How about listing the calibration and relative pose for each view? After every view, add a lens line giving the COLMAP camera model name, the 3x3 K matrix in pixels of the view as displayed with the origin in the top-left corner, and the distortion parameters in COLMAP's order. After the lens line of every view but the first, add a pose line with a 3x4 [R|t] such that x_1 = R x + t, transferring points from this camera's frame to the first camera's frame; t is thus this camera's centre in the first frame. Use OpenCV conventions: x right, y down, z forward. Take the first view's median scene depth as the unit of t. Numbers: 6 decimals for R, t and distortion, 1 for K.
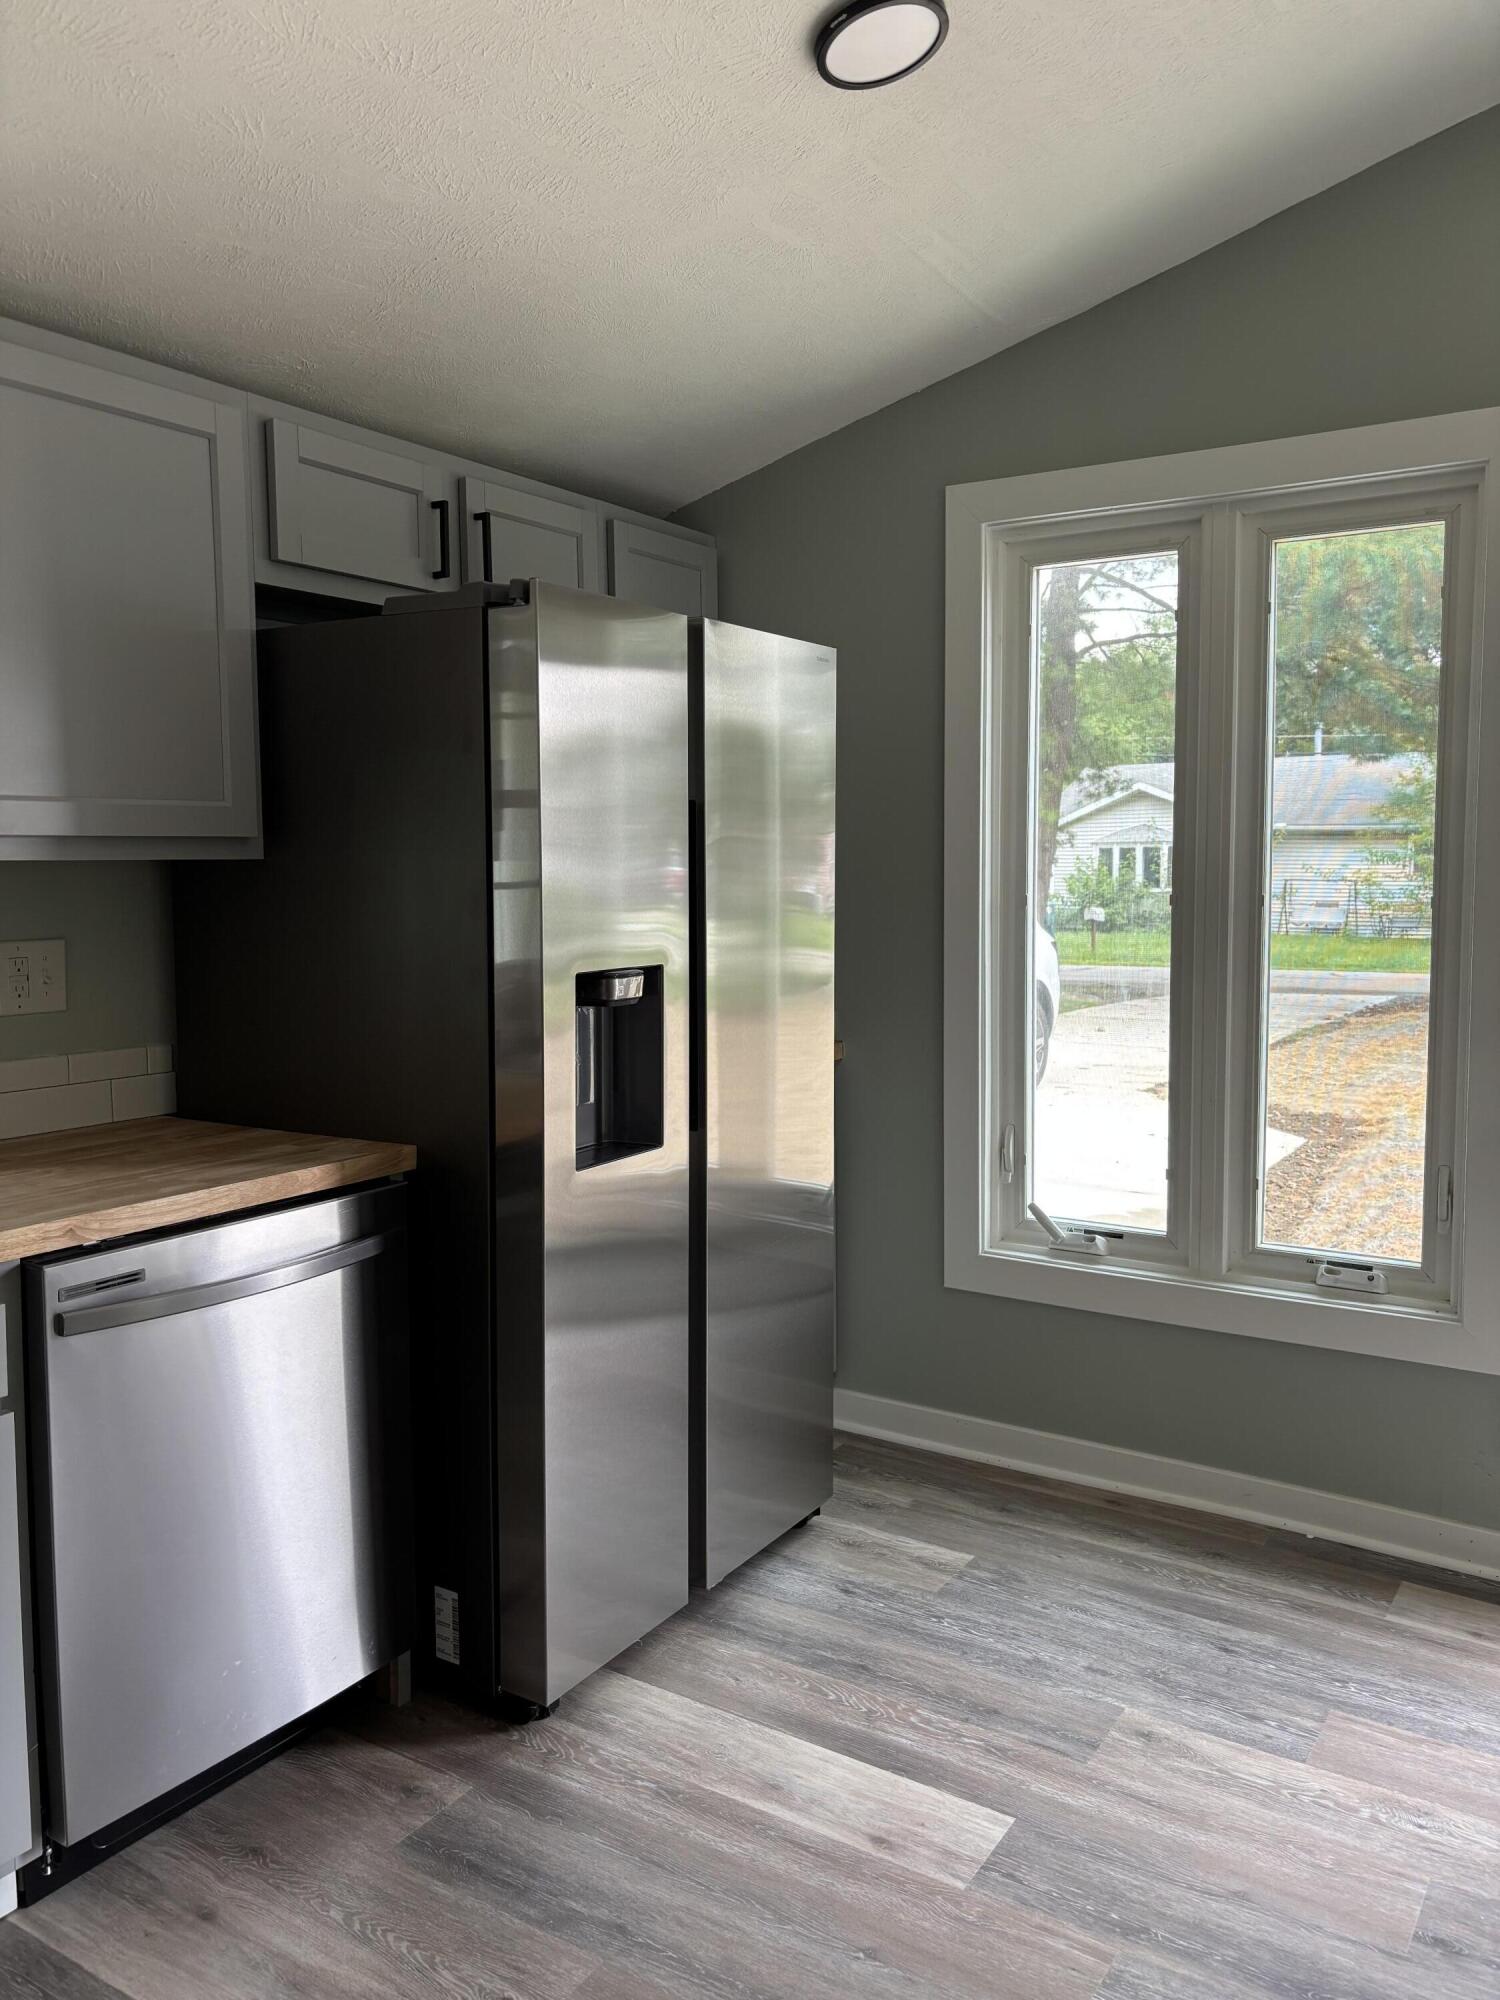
lens RADIAL K [[1511.6, 0, 750.3], [0, 1511.6, 985.9], [0, 0, 1]] dist [0.042684, -0.041585]
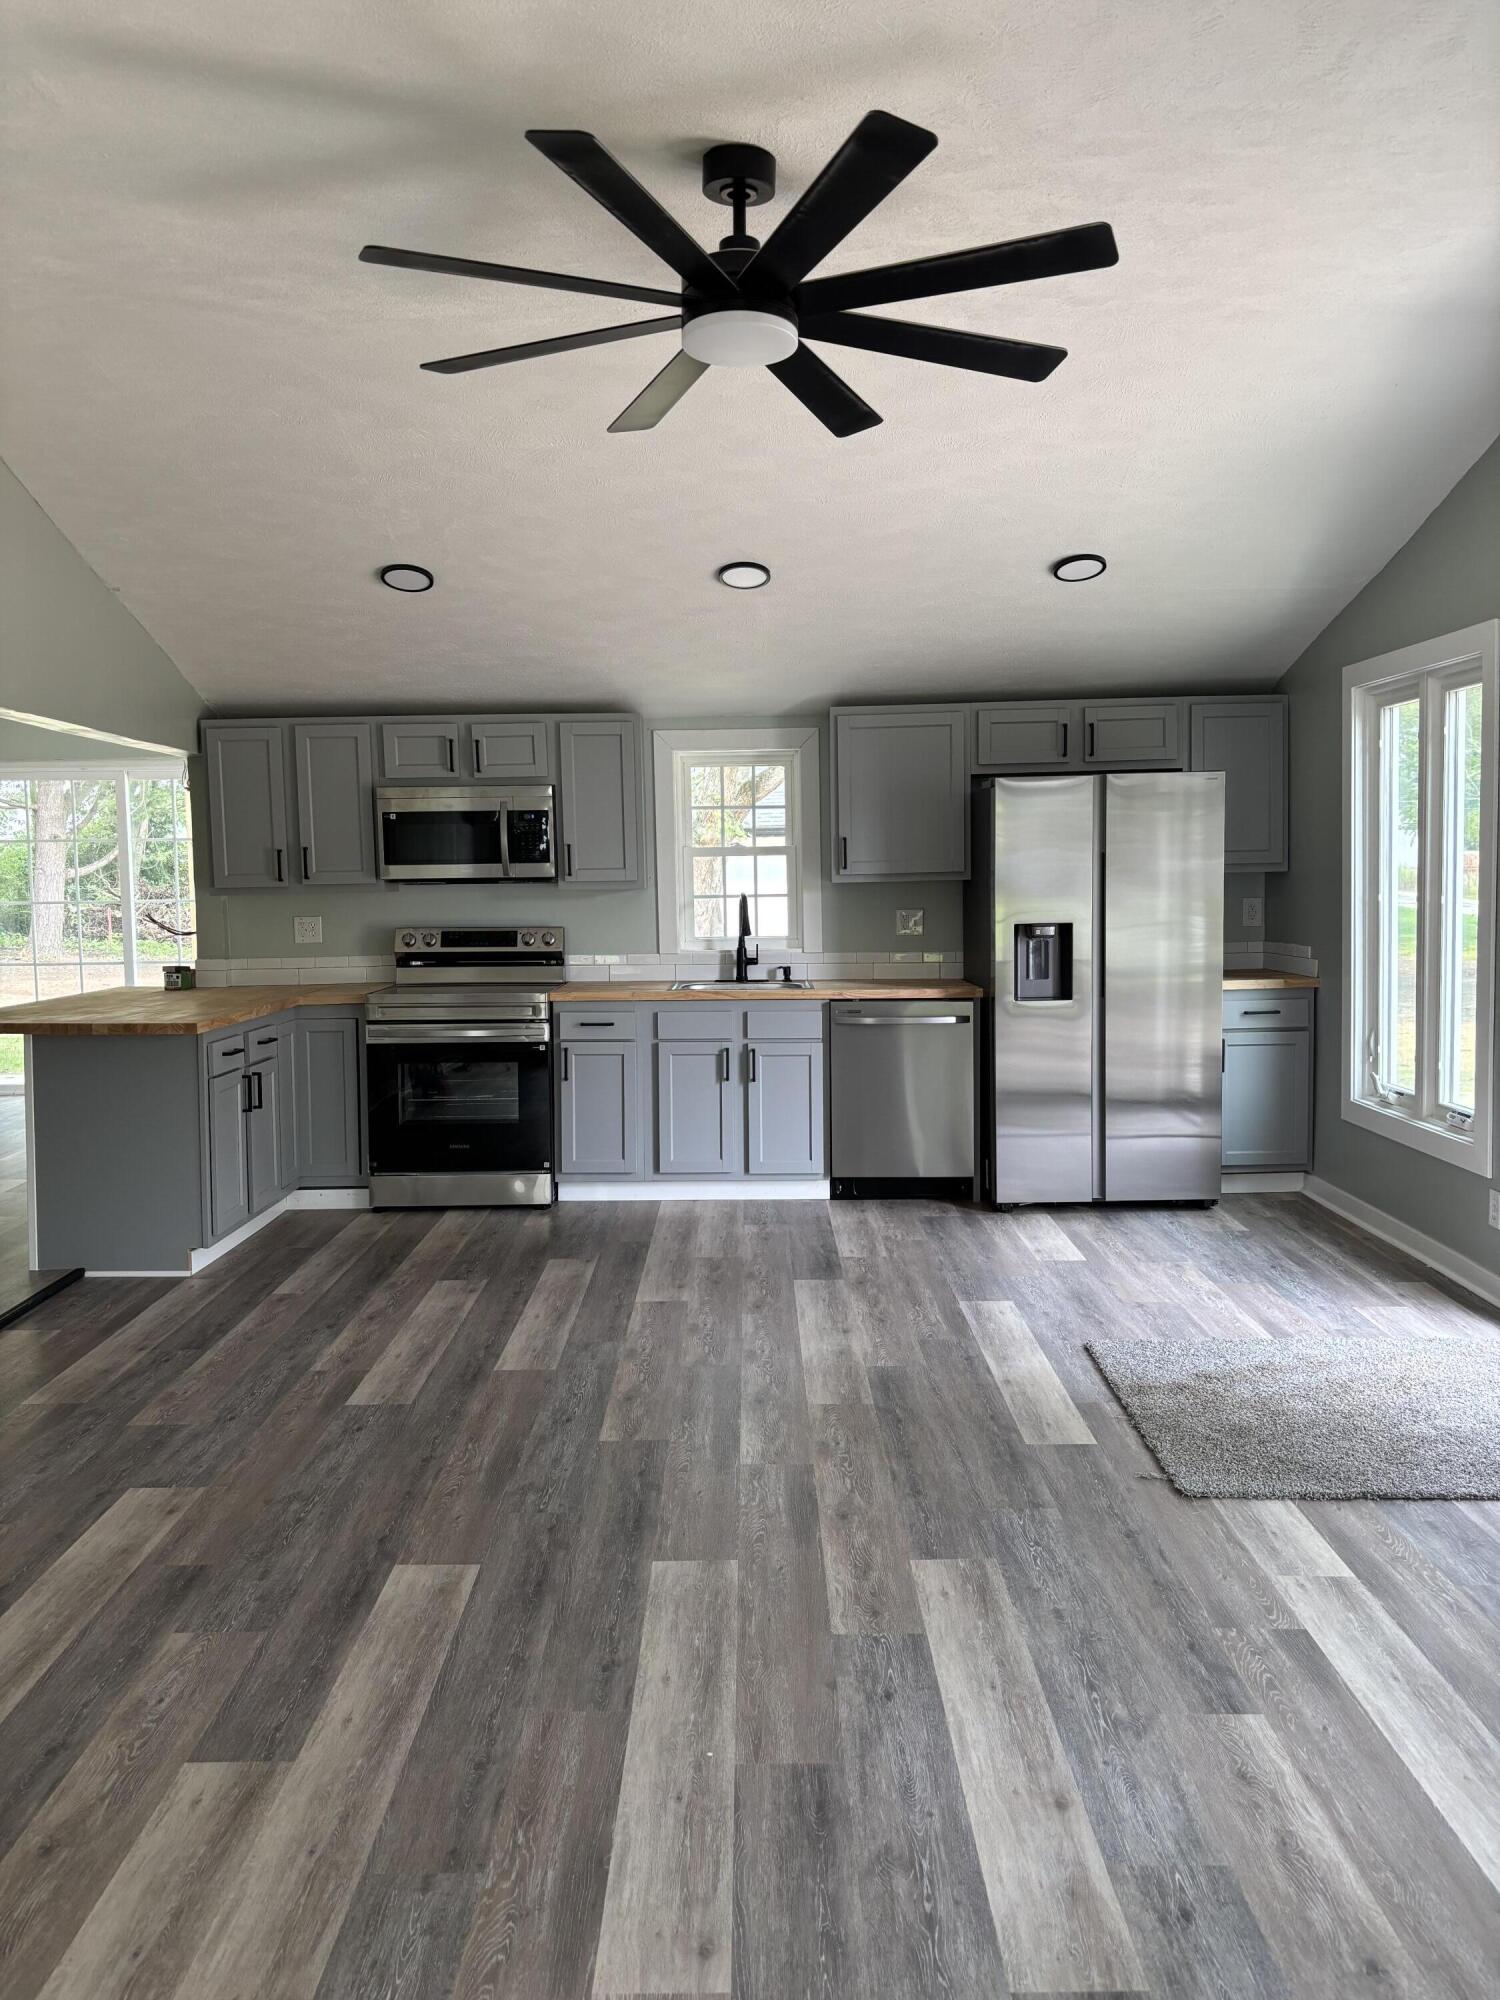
lens RADIAL K [[1511.6, 0, 755.1], [0, 1511.6, 995.8], [0, 0, 1]] dist [0.042684, -0.041585]
pose [[0.544219, 0.065164, -0.836409, 1.505330], [-0.054421, 0.997621, 0.042314, 0.023782], [0.837176, 0.022490, 0.546471, -0.653023]]
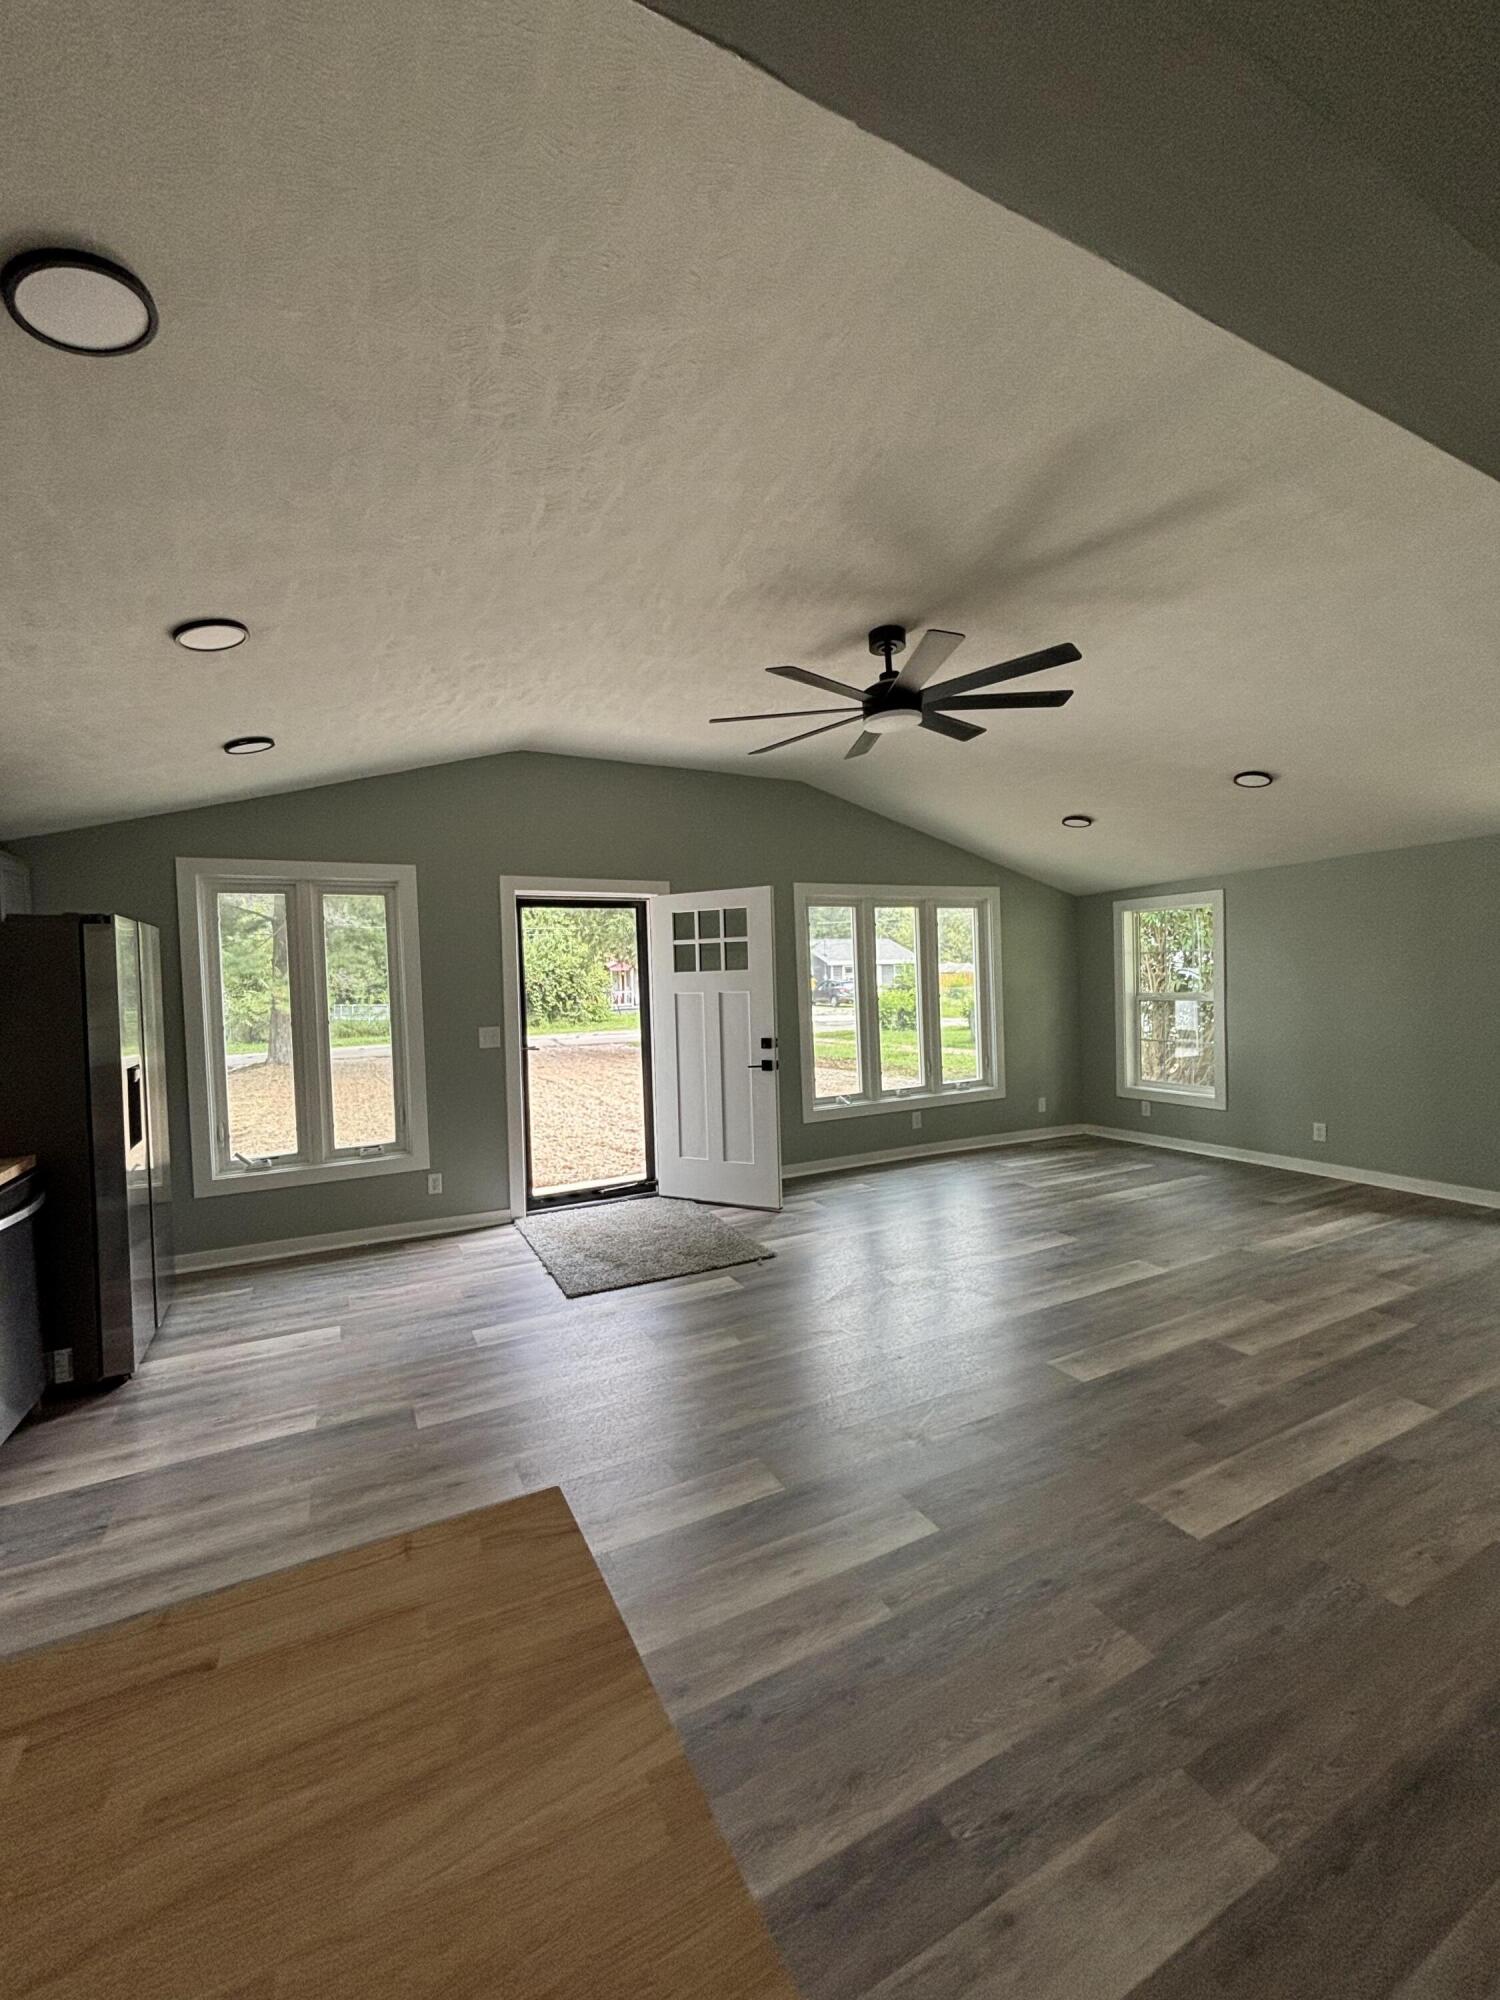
lens RADIAL K [[811.2, 0, 750.5], [0, 811.2, 1005.0], [0, 0, 1]] dist [0.005305, -0.001379]
pose [[0.502073, -0.041987, 0.863806, -0.612574], [0.097279, 0.995224, -0.008167, -0.001293], [-0.859337, 0.088130, 0.503759, -0.453303]]
